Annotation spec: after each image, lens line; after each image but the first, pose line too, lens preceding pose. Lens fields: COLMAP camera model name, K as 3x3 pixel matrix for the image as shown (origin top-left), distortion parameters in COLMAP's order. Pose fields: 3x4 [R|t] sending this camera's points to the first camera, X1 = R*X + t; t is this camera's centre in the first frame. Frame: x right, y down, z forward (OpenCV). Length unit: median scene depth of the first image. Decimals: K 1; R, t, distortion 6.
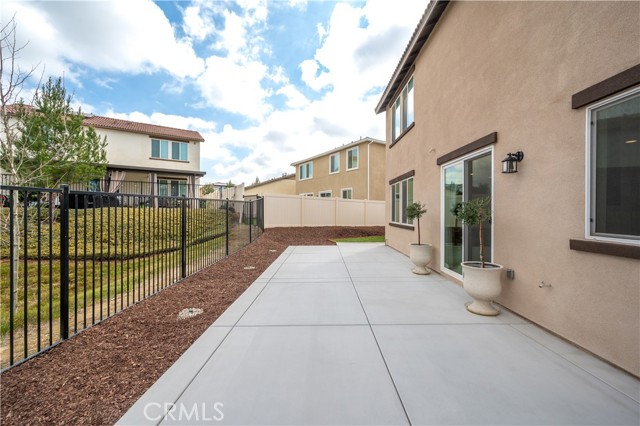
lens RADIAL K [[245.6, 0, 320.0], [0, 245.6, 213.0], [0, 0, 1]] dist [-0.024302, 0.000446]
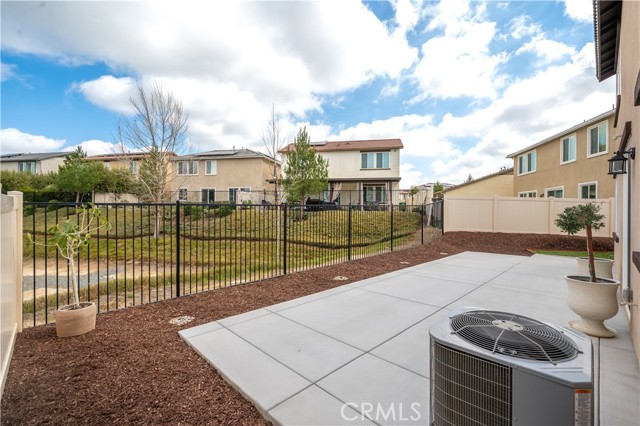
lens RADIAL K [[284.5, 0, 320.0], [0, 284.5, 213.0], [0, 0, 1]] dist [0.000853, -0.000074]
pose [[0.699699, 0.002992, -0.714431, 0.148571], [-0.011780, 0.999904, -0.007350, 0.000614], [0.714340, 0.013559, 0.699667, -0.107036]]
